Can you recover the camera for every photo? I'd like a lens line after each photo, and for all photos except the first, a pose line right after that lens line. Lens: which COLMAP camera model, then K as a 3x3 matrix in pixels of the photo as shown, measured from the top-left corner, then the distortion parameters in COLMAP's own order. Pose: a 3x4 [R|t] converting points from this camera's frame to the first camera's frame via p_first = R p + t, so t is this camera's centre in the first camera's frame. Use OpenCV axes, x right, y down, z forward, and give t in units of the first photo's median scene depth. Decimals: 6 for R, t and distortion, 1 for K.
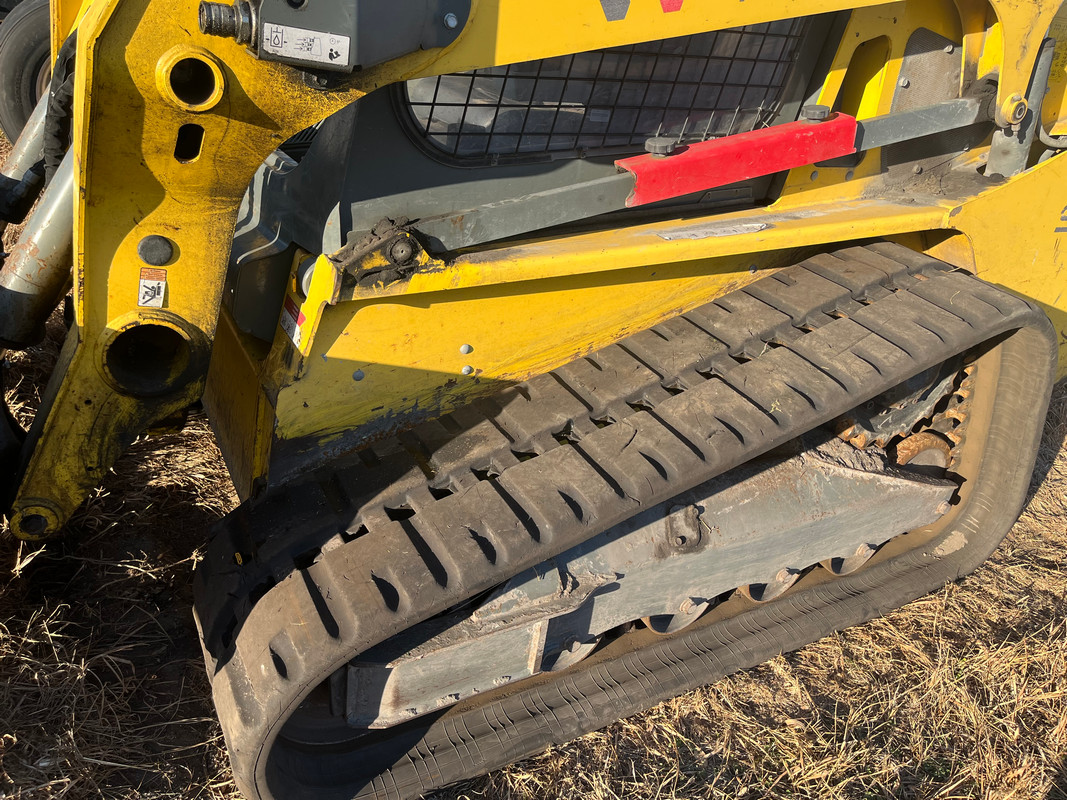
lens RADIAL K [[819.8, 0, 566.2], [0, 819.8, 395.0], [0, 0, 1]] dist [-0.003361, -0.005229]
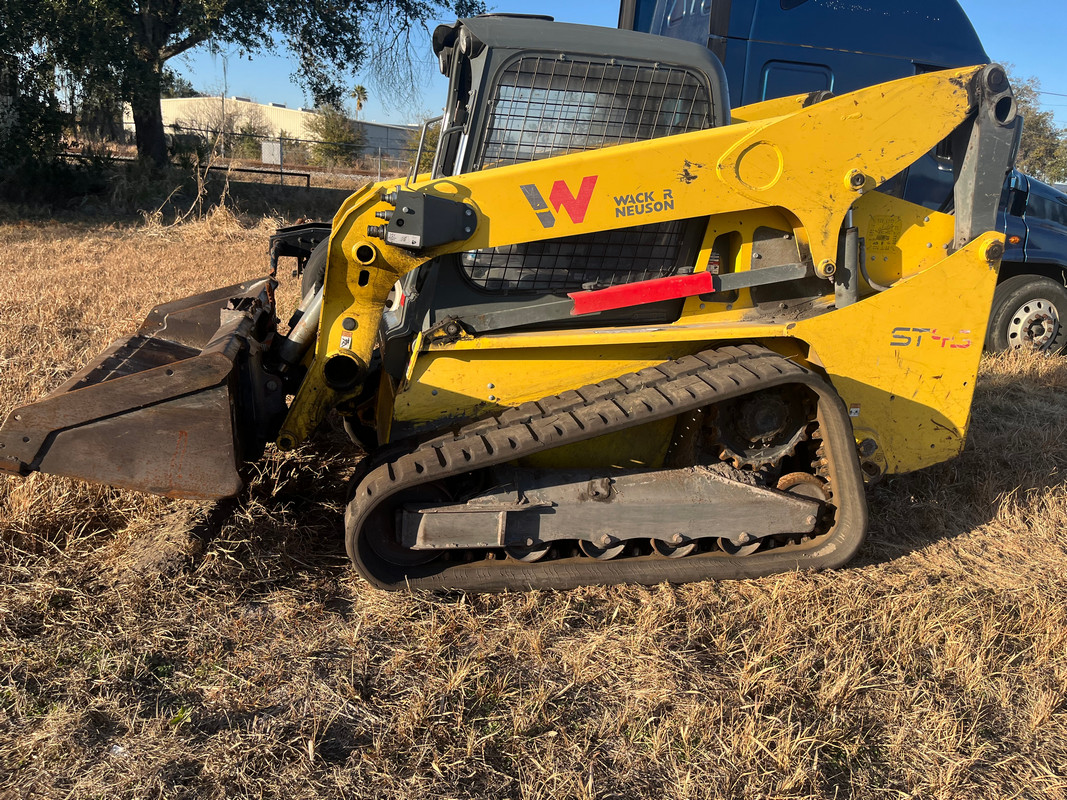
lens RADIAL K [[819.8, 0, 566.2], [0, 819.8, 395.0], [0, 0, 1]] dist [-0.003361, -0.005229]
pose [[0.960664, 0.012141, -0.277448, 0.660260], [-0.081381, 0.967493, -0.239446, 0.465108], [0.265522, 0.252607, 0.930423, -0.858220]]
